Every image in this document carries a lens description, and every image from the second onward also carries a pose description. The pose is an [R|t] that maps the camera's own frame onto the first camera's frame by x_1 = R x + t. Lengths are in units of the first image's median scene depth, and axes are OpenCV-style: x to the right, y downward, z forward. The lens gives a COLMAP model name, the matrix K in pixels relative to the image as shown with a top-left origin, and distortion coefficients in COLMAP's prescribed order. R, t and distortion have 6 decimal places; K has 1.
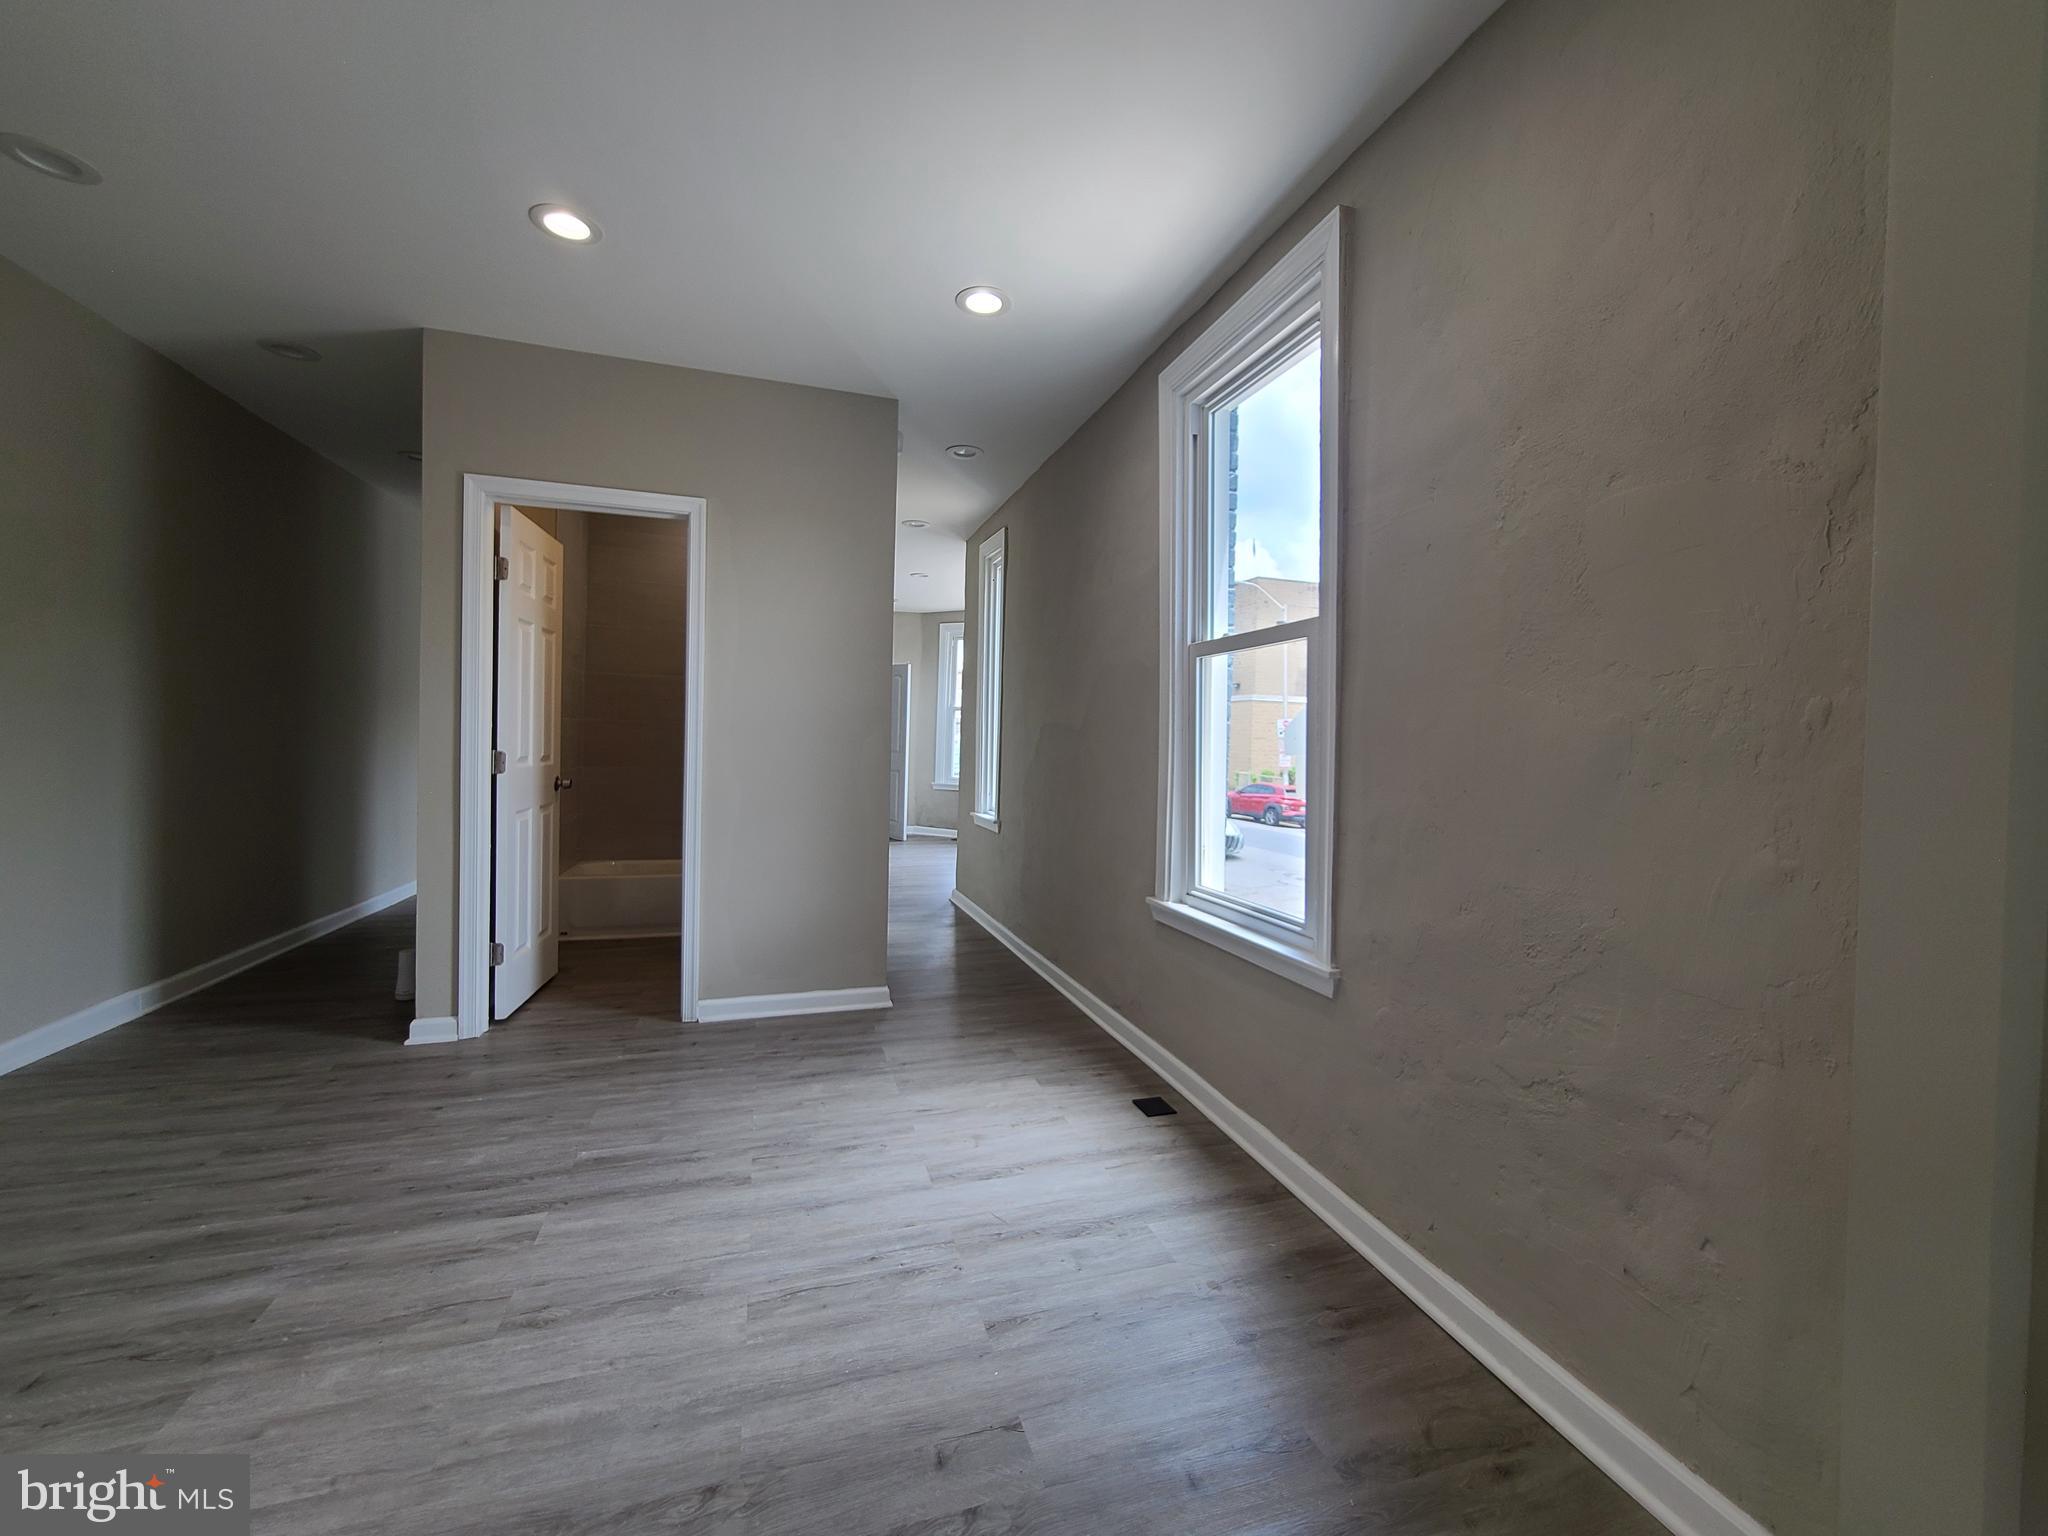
lens RADIAL K [[894.5, 0, 1026.6], [0, 894.5, 755.6], [0, 0, 1]] dist [-0.000448, 0.000068]
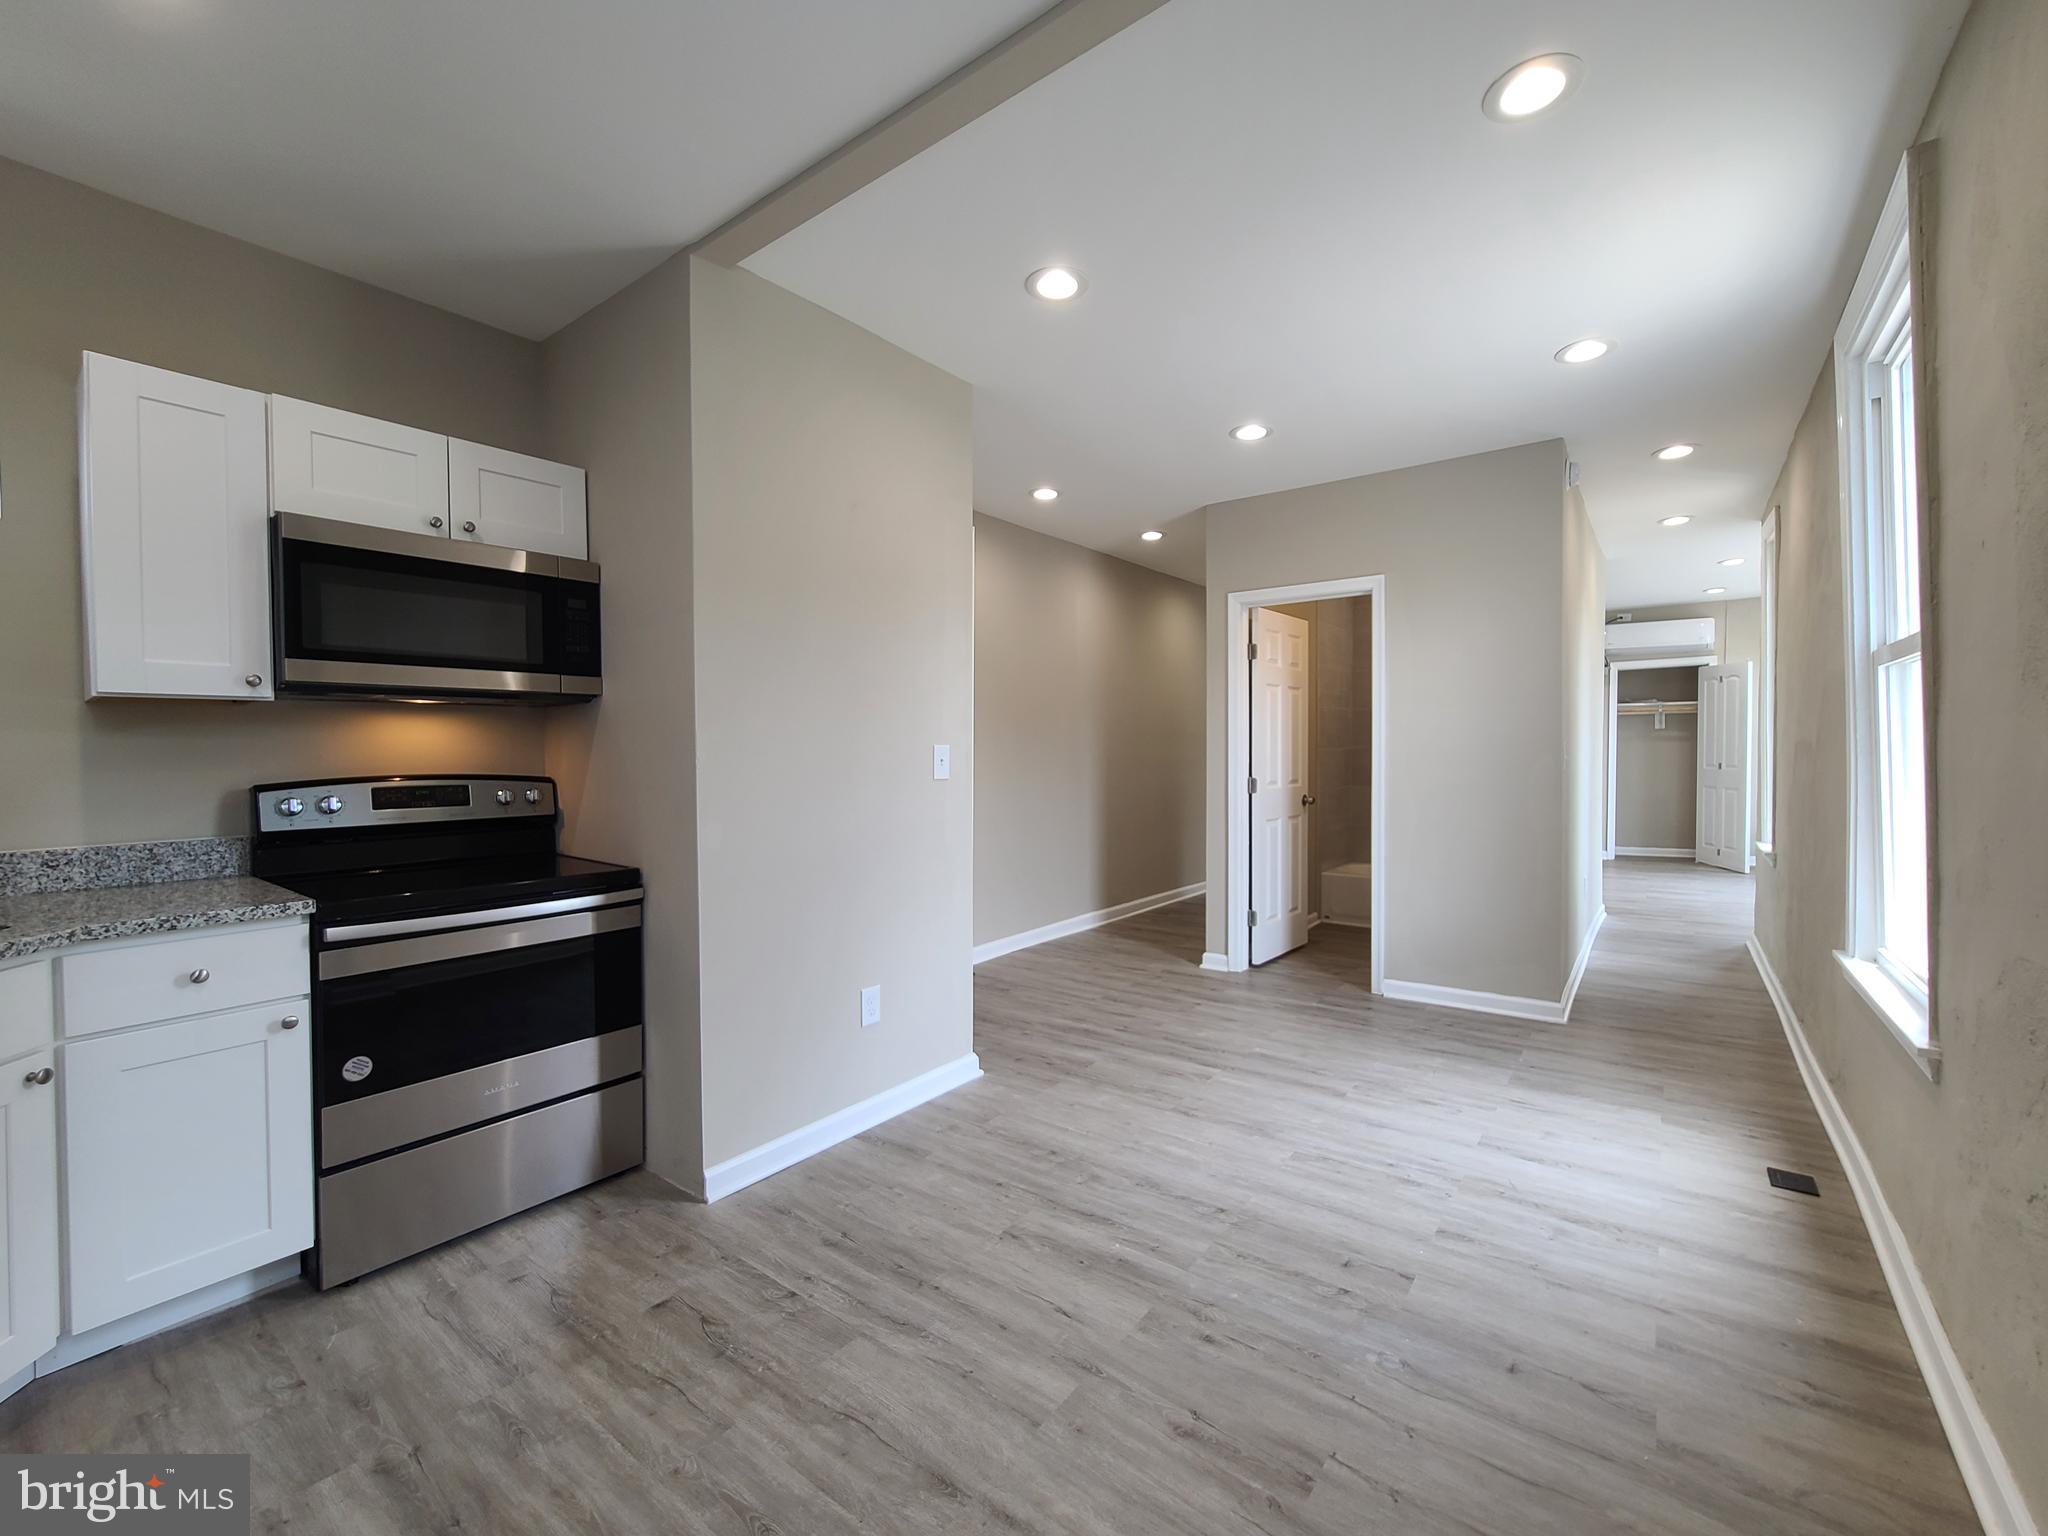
lens RADIAL K [[856.0, 0, 1024.0], [0, 856.0, 768.0], [0, 0, 1]] dist [0.015956, 0.000091]
pose [[0.575238, -0.006997, -0.817956, 0.508921], [0.012680, 0.999920, 0.000364, -0.057306], [0.817888, -0.010581, 0.575280, -0.202939]]
